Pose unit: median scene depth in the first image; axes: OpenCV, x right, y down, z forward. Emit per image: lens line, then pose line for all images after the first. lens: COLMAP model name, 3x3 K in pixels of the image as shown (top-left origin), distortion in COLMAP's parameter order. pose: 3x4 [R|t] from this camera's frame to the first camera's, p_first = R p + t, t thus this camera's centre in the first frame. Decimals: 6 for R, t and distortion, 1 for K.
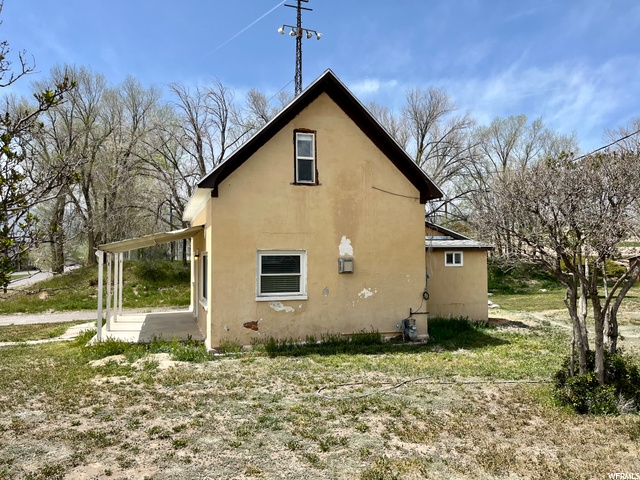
lens RADIAL K [[491.0, 0, 320.7], [0, 491.0, 241.4], [0, 0, 1]] dist [0.034856, -0.006197]
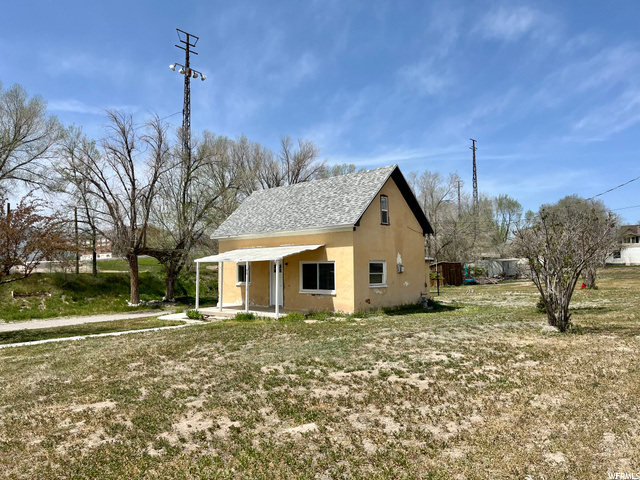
lens RADIAL K [[491.0, 0, 319.6], [0, 491.0, 237.7], [0, 0, 1]] dist [0.034856, -0.006197]
pose [[0.887238, 0.026690, 0.460539, -1.071772], [-0.009088, 0.999142, -0.040397, 0.009595], [-0.461222, 0.031657, 0.886720, -0.511134]]
